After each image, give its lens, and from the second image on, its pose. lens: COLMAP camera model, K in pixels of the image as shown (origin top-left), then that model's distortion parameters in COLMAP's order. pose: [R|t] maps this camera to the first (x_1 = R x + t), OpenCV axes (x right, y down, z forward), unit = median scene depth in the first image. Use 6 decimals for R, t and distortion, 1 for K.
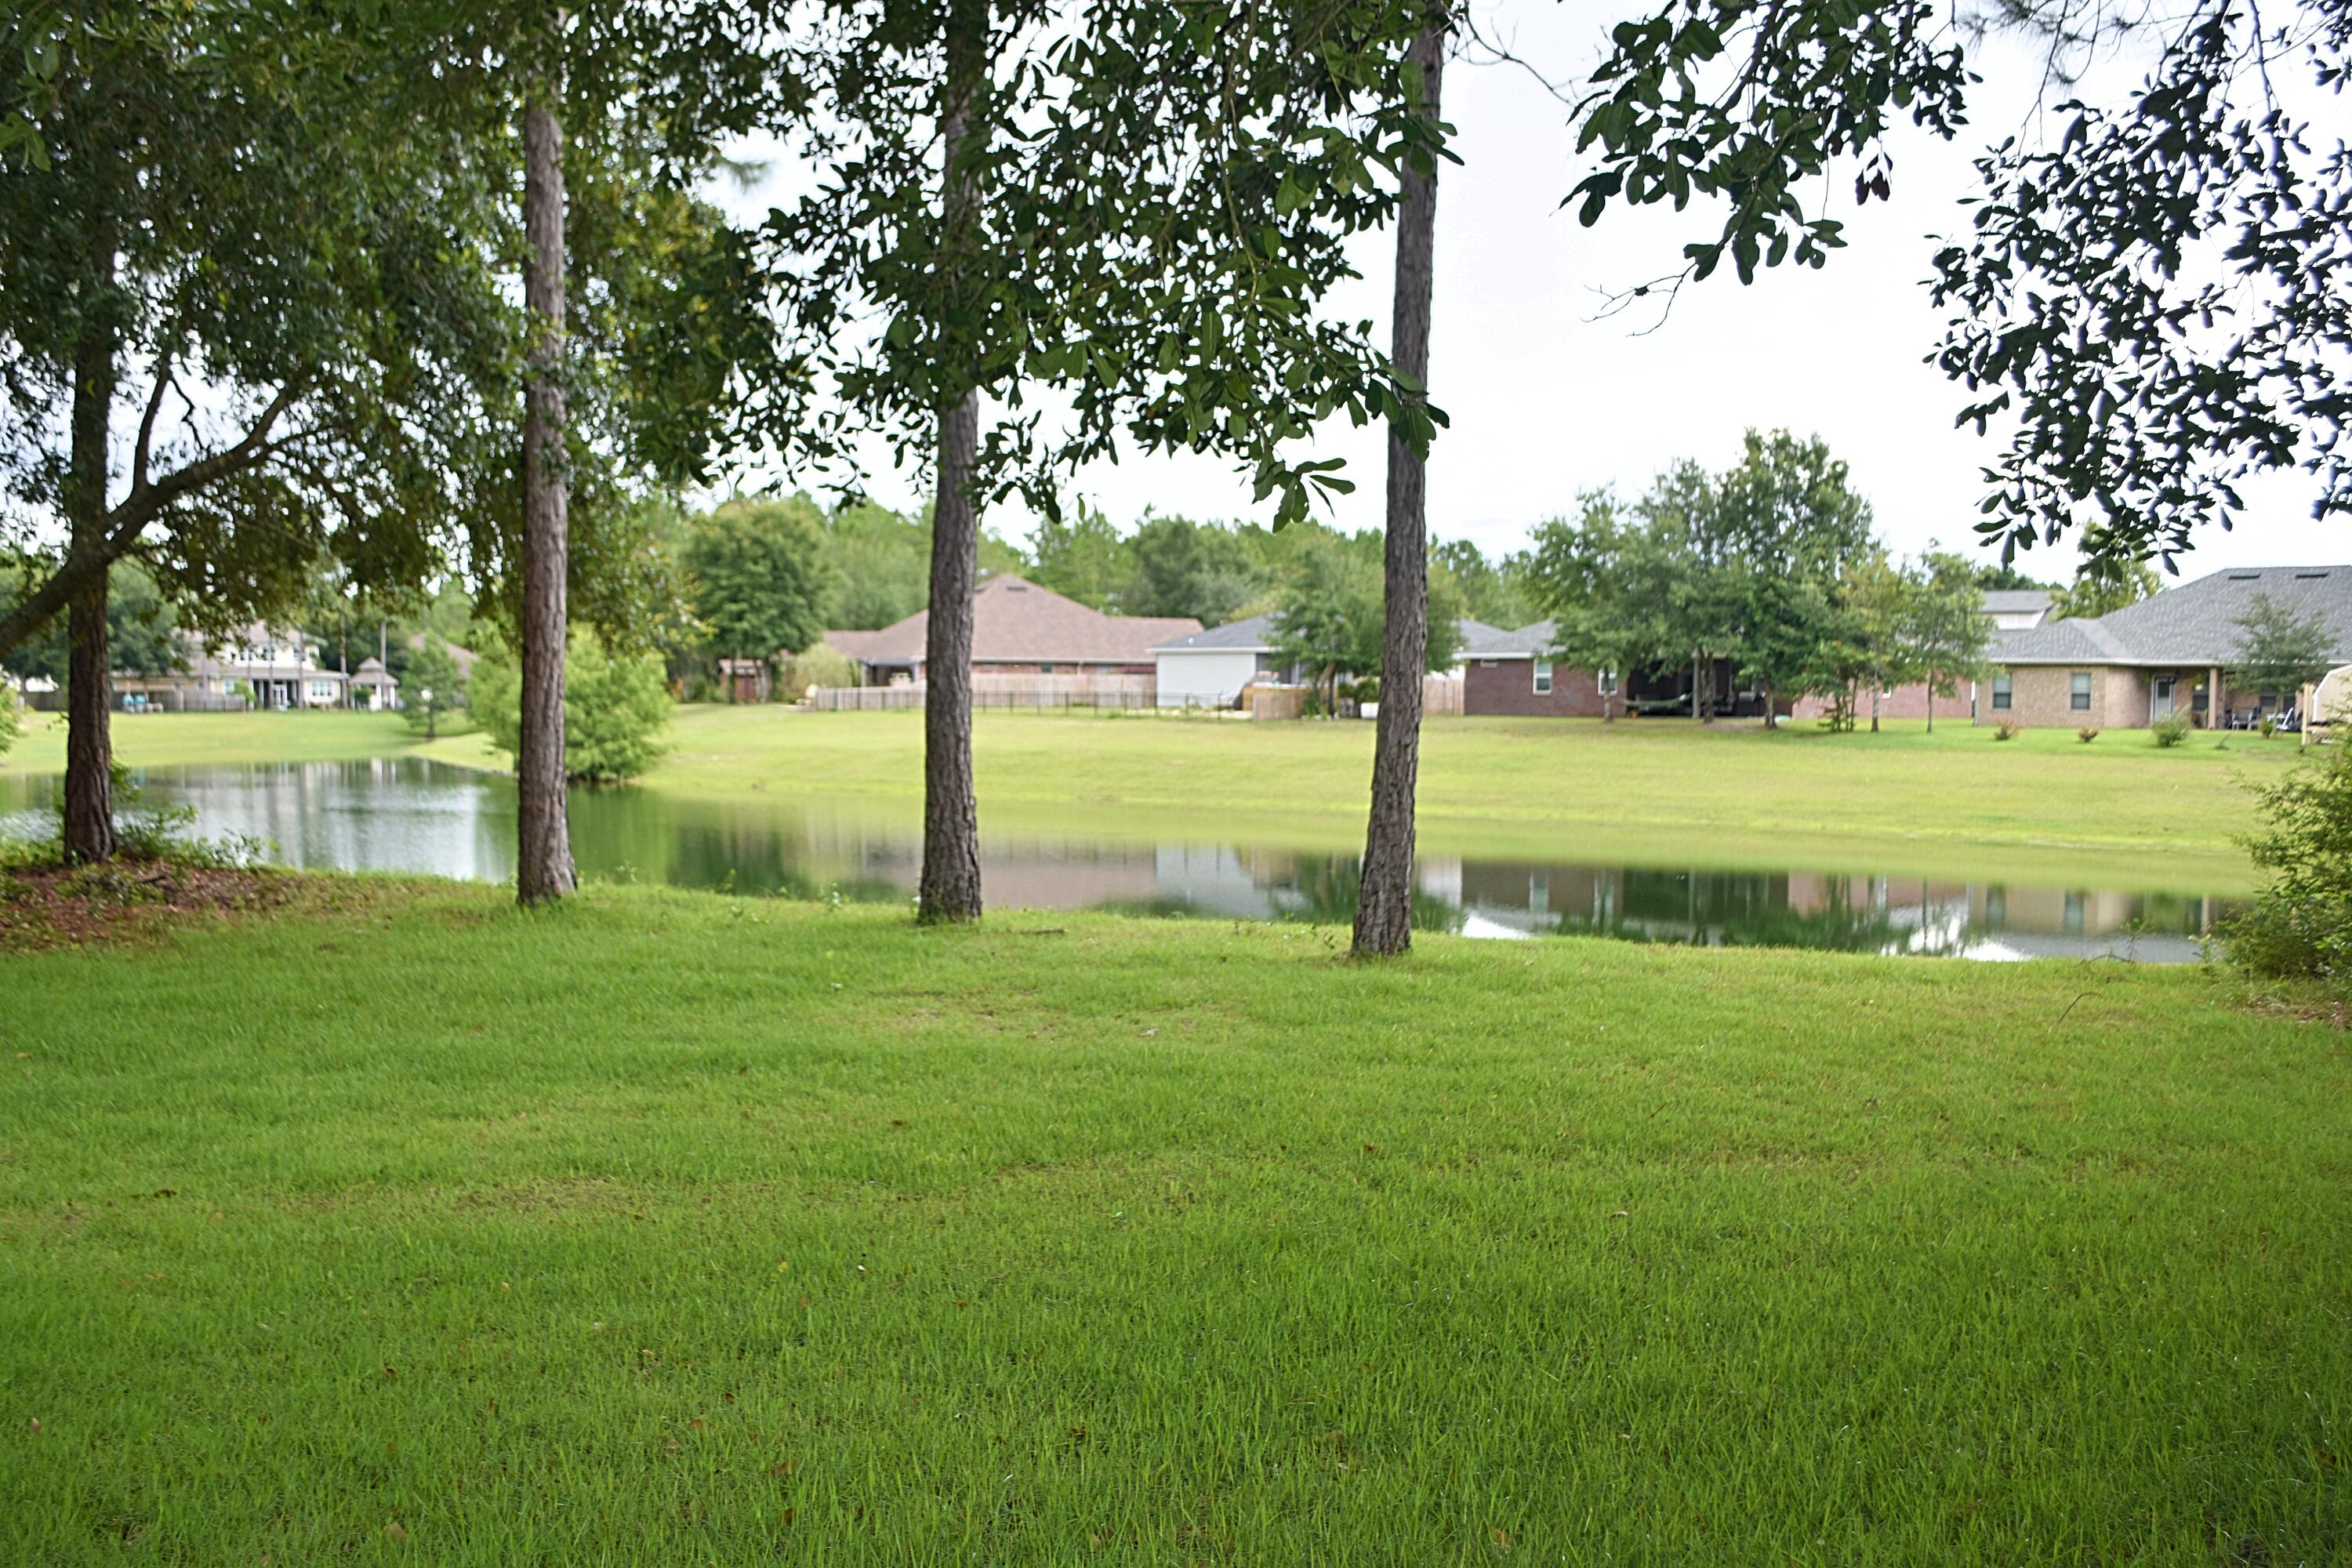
lens RADIAL K [[2123.7, 0, 1160.6], [0, 2123.7, 814.4], [0, 0, 1]] dist [-0.065366, -0.006754]
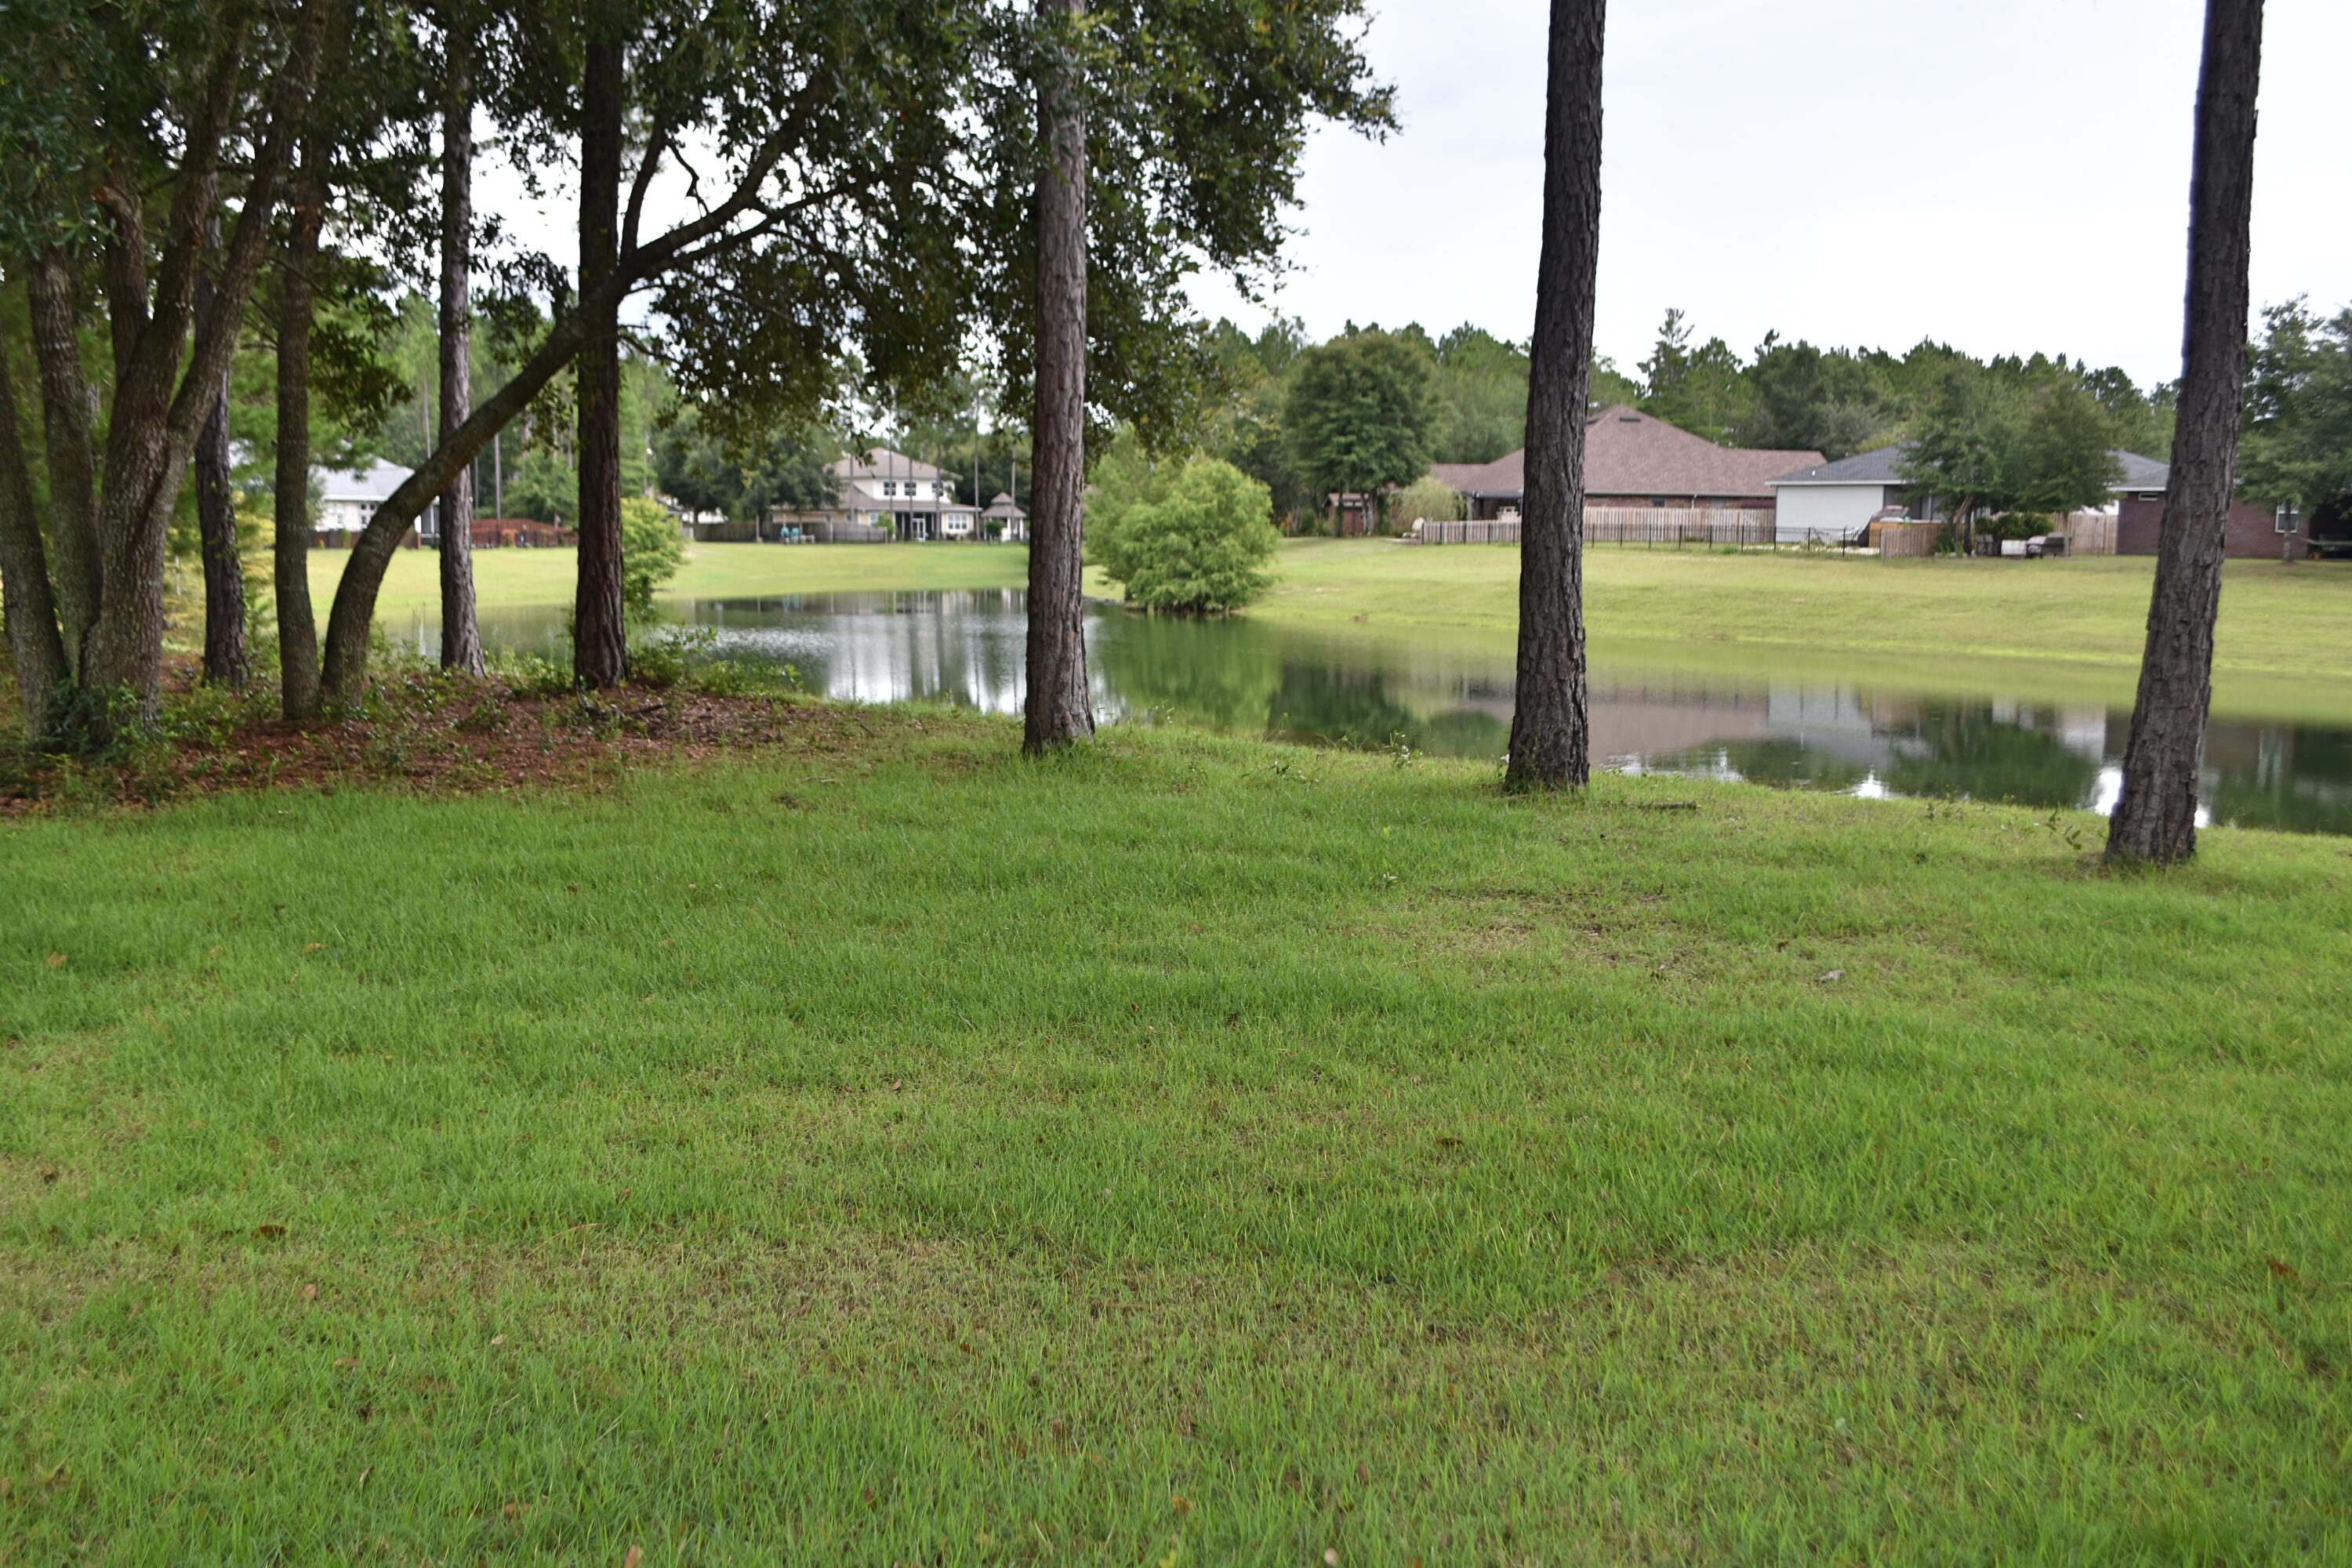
lens RADIAL K [[2123.7, 0, 1160.6], [0, 2123.7, 814.4], [0, 0, 1]] dist [-0.065366, -0.006754]
pose [[0.960314, 0.038334, -0.276274, -0.015303], [-0.016701, 0.996636, 0.080235, -0.000150], [0.278421, -0.072437, 0.957724, 0.163493]]
